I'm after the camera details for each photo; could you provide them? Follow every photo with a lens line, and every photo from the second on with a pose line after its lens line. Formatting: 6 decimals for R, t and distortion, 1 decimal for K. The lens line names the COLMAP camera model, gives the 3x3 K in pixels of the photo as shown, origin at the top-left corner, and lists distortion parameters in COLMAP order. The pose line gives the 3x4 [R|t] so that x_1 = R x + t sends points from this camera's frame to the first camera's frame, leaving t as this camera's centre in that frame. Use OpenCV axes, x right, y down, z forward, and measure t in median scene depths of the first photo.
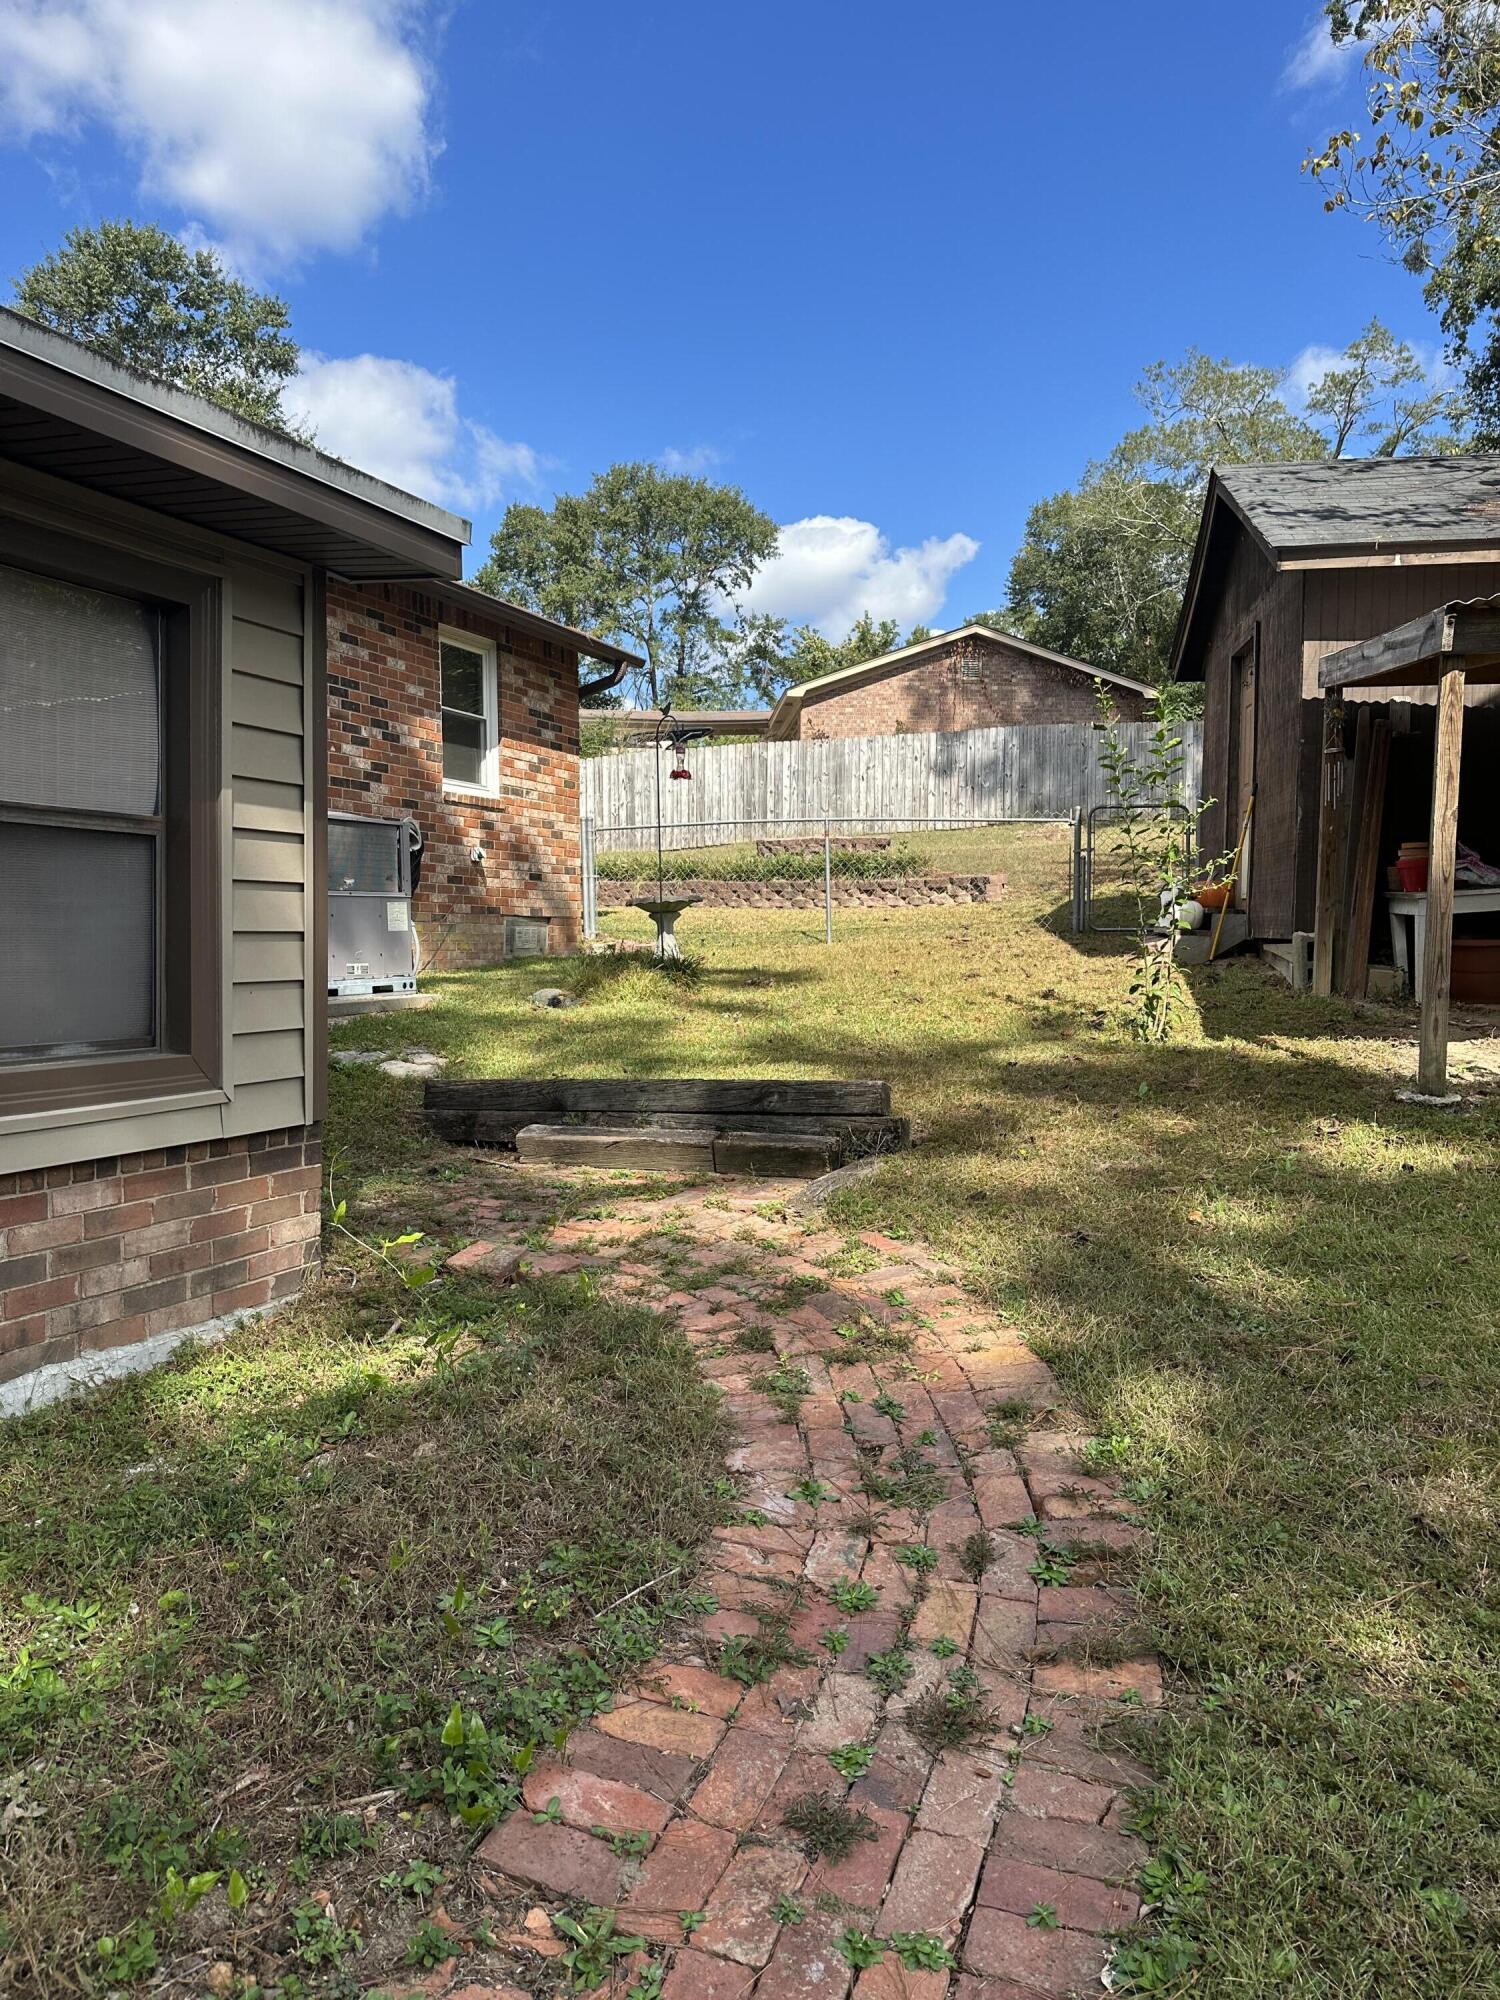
lens RADIAL K [[1409.9, 0, 742.3], [0, 1409.9, 987.7], [0, 0, 1]] dist [0.075480, -0.078906]
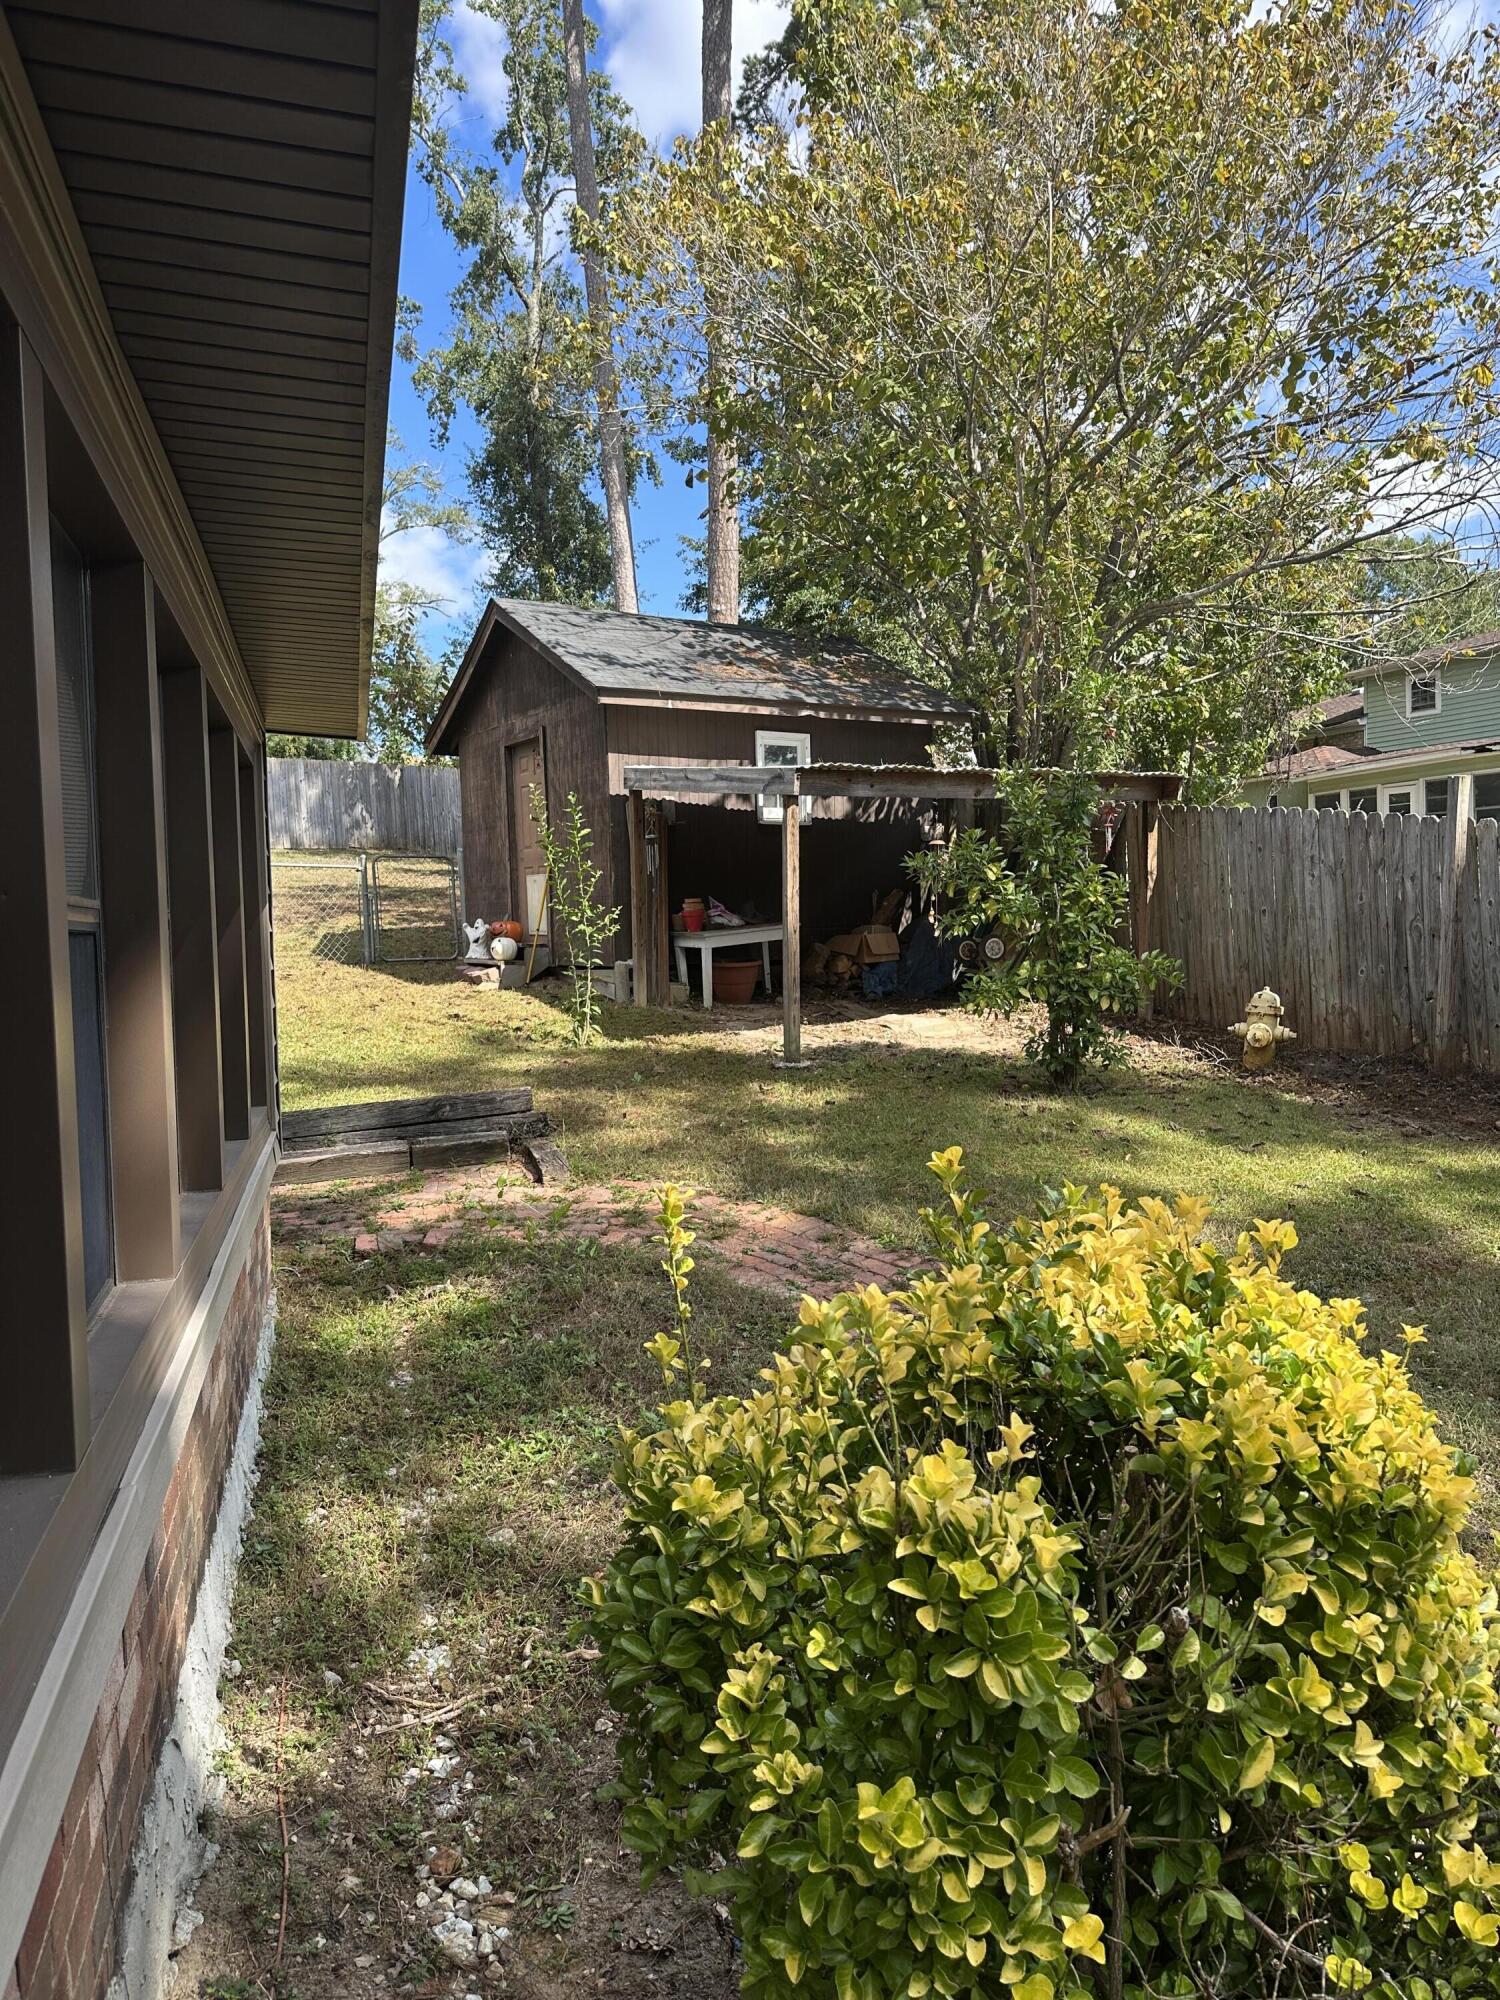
lens RADIAL K [[1409.9, 0, 742.3], [0, 1409.9, 987.7], [0, 0, 1]] dist [0.075480, -0.078906]
pose [[0.771308, -0.057477, 0.633861, -0.404755], [0.063031, 0.997916, 0.013790, -0.025209], [-0.633333, 0.029316, 0.773324, -0.146956]]
